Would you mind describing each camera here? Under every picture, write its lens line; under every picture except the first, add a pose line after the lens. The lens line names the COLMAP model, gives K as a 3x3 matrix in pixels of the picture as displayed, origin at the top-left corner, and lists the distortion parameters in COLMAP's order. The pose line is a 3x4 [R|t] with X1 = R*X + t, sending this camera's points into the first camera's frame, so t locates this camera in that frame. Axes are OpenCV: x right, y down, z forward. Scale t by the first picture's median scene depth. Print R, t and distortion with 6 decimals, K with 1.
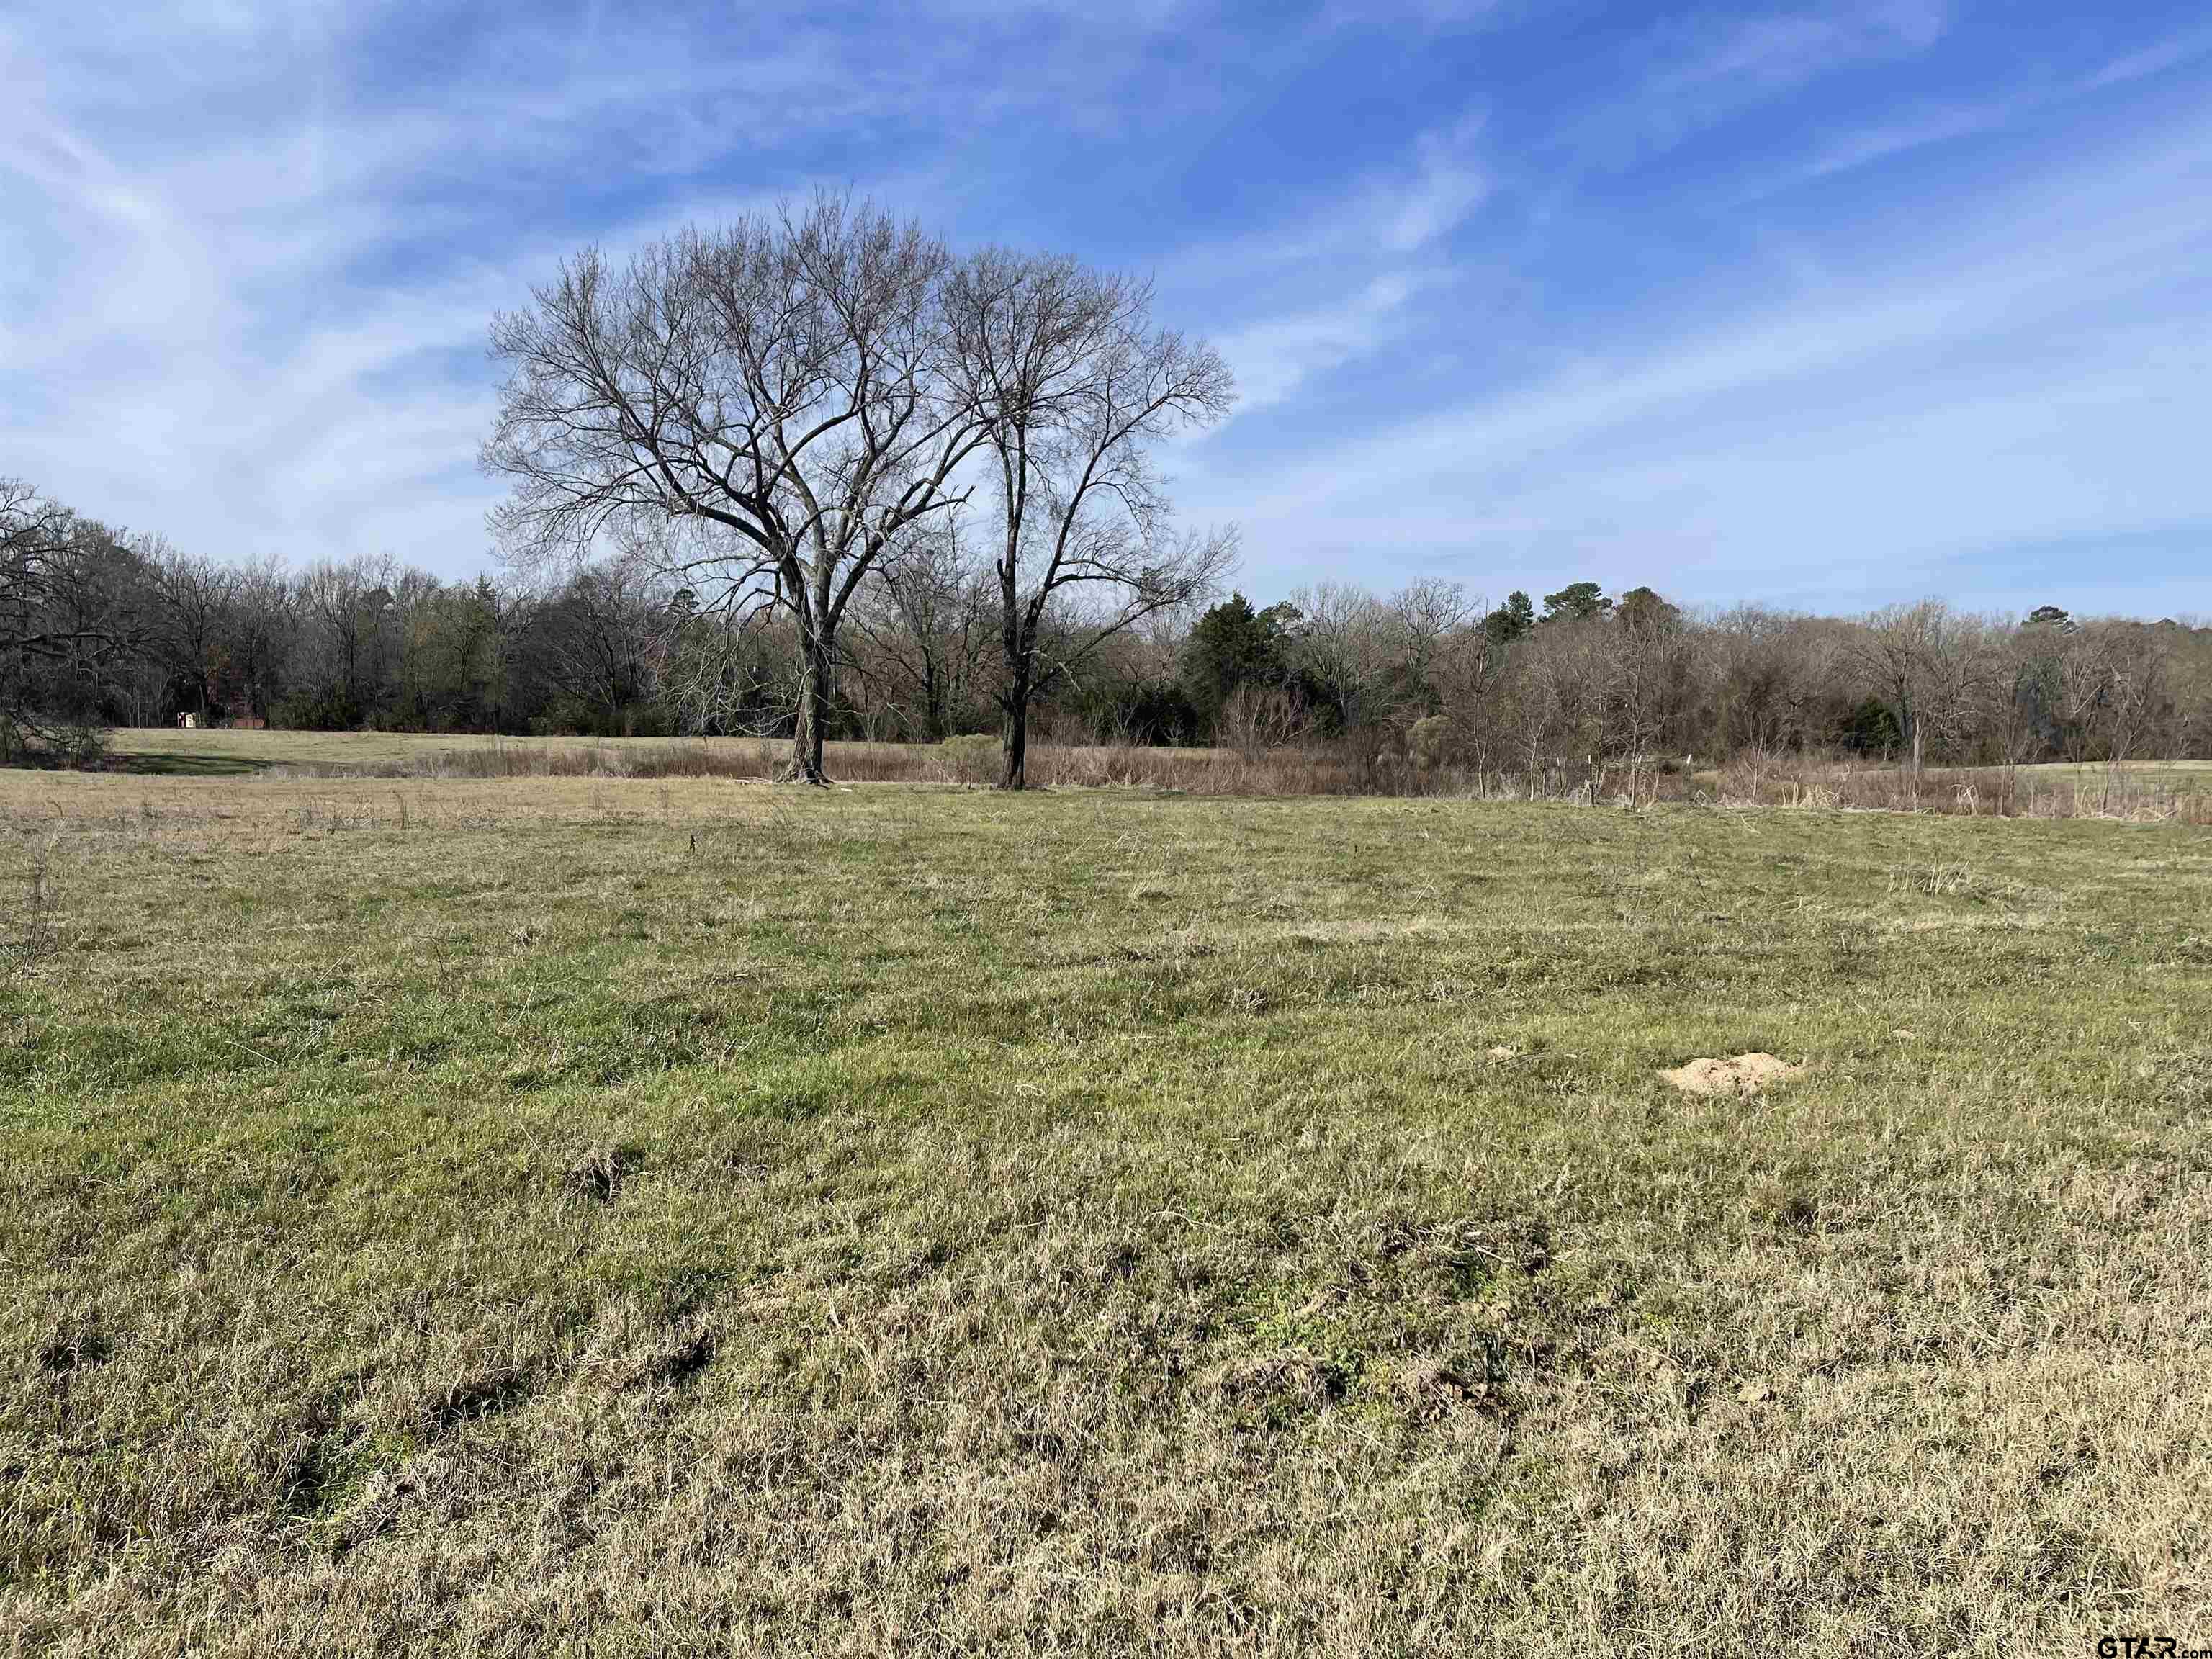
lens RADIAL K [[1590.3, 0, 1106.0], [0, 1590.3, 829.5], [0, 0, 1]] dist [-0.022573, -0.001326]
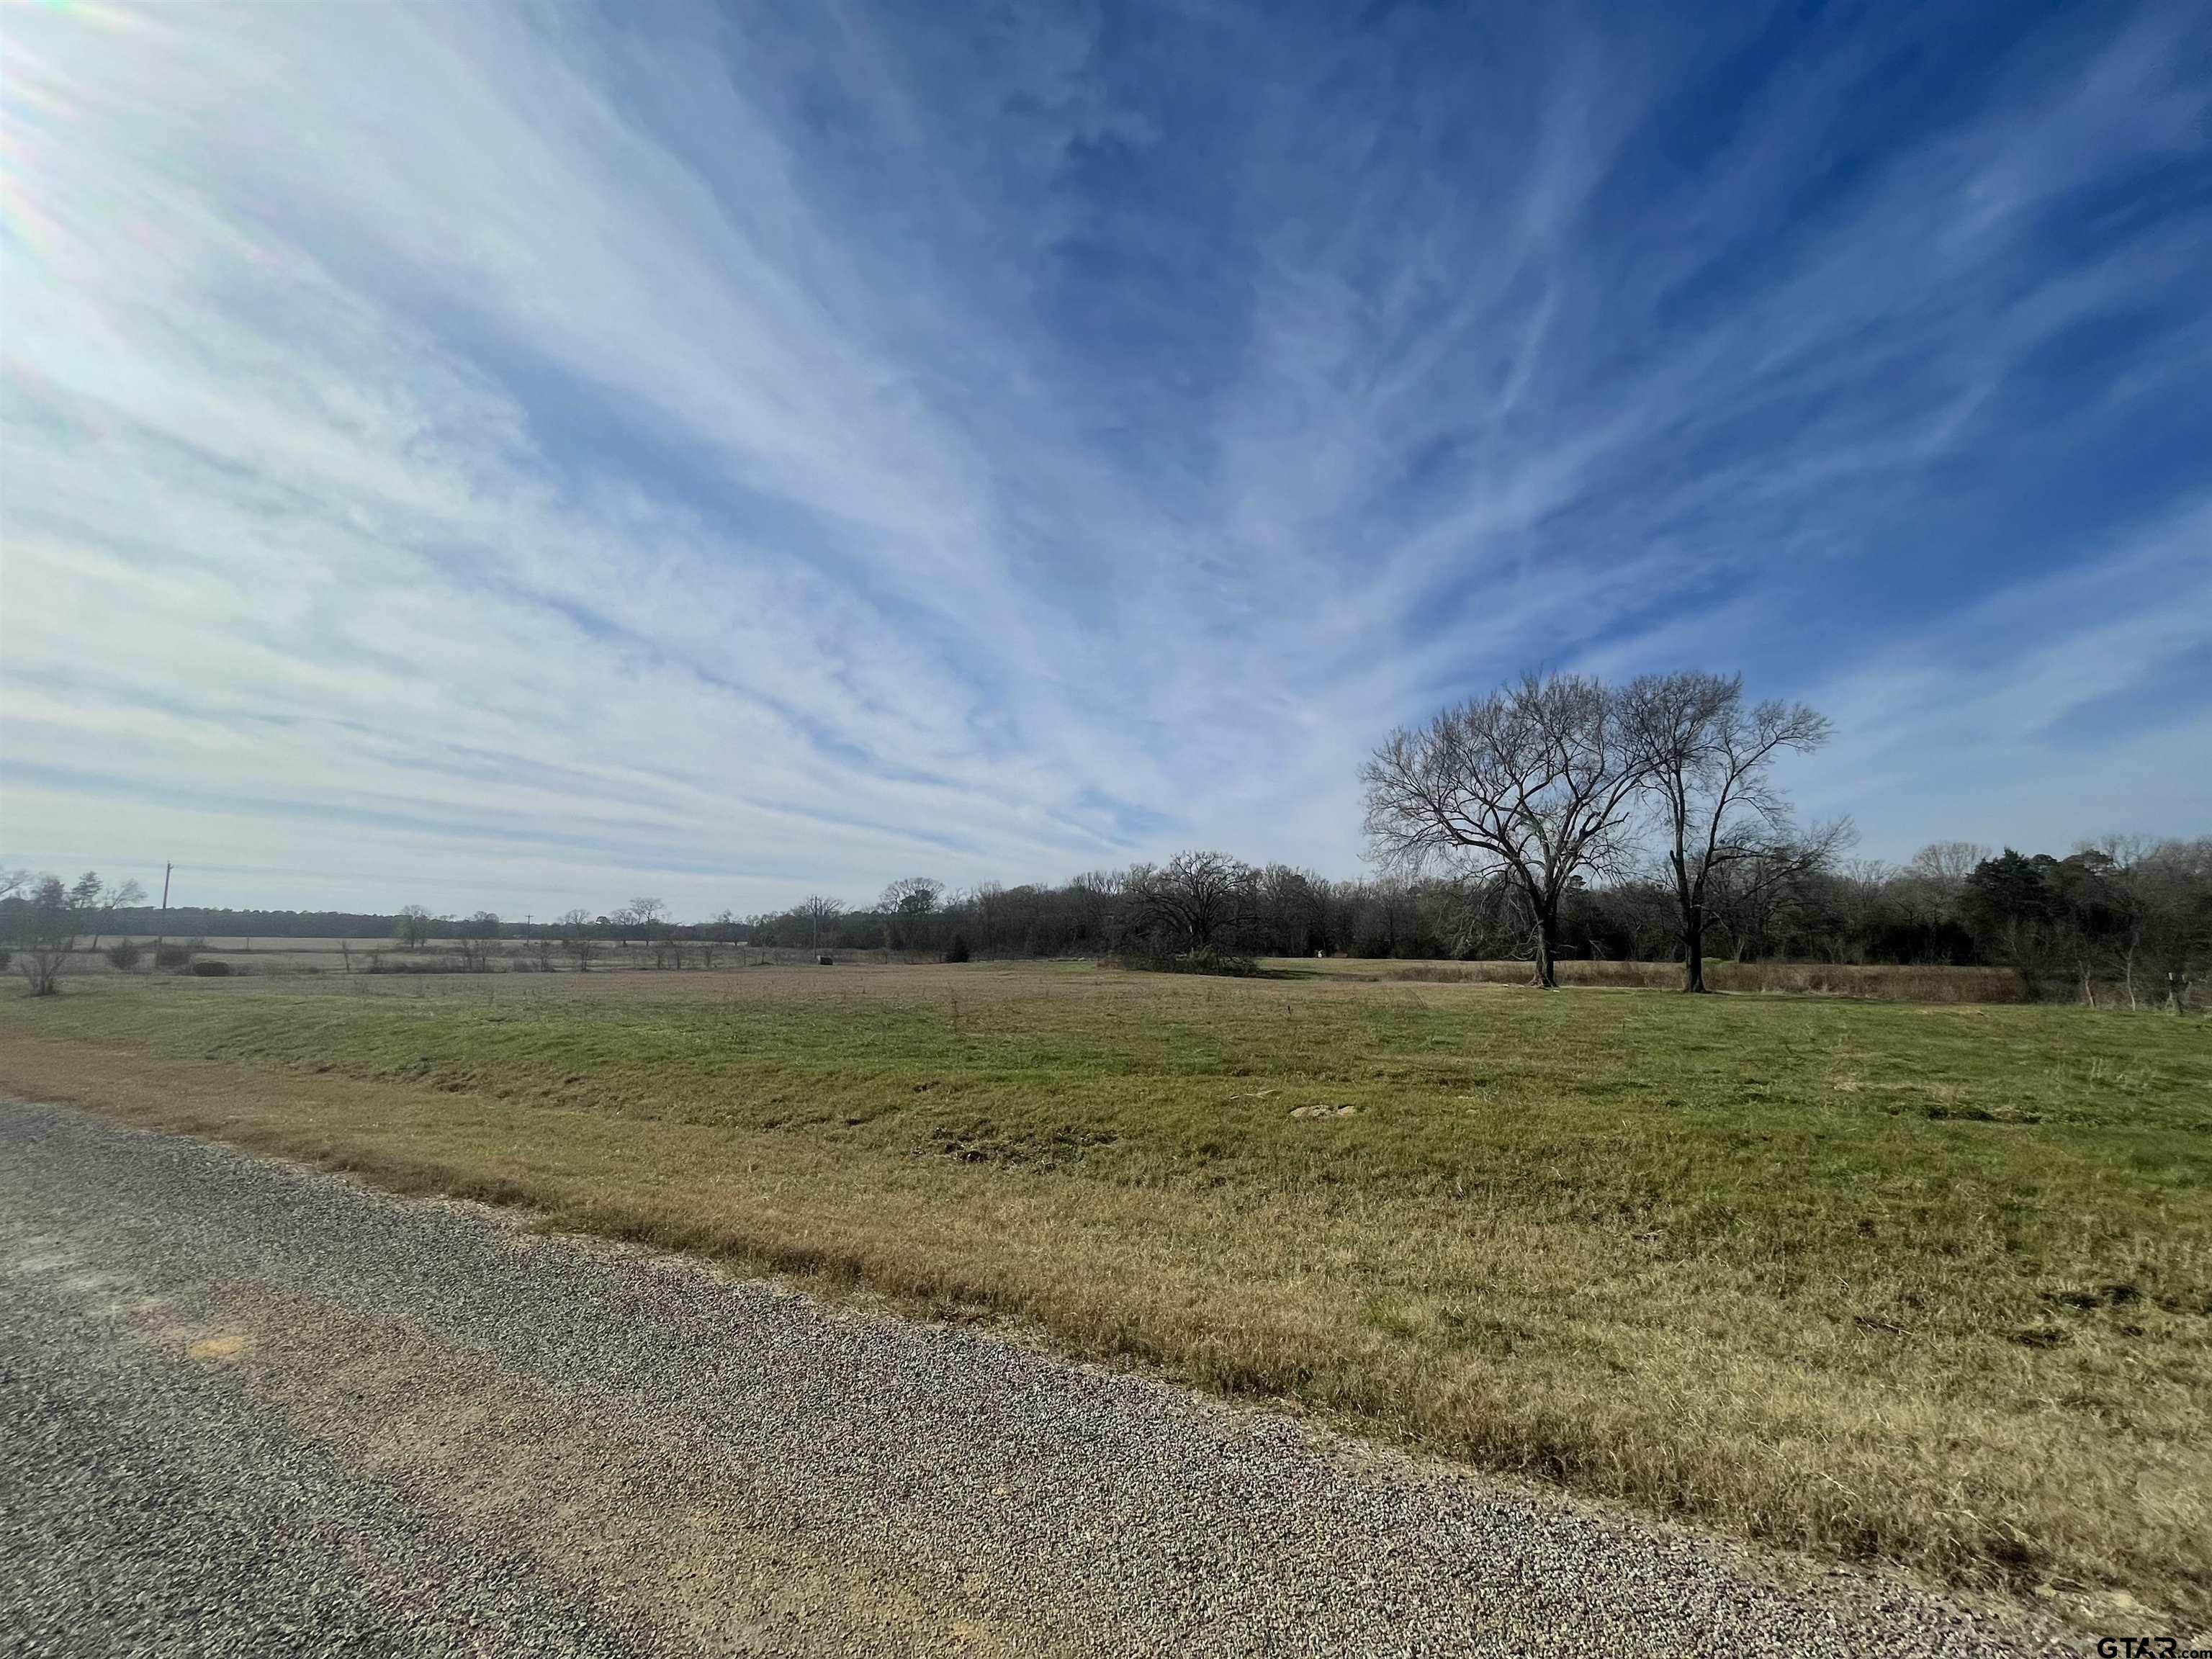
lens RADIAL K [[851.9, 0, 1106.0], [0, 851.9, 829.5], [0, 0, 1]] dist [0.000294, 0.000494]
pose [[0.707168, -0.114231, -0.697757, 0.139881], [-0.034889, 0.980023, -0.195801, 0.003490], [0.706184, 0.162808, 0.689056, -0.037420]]
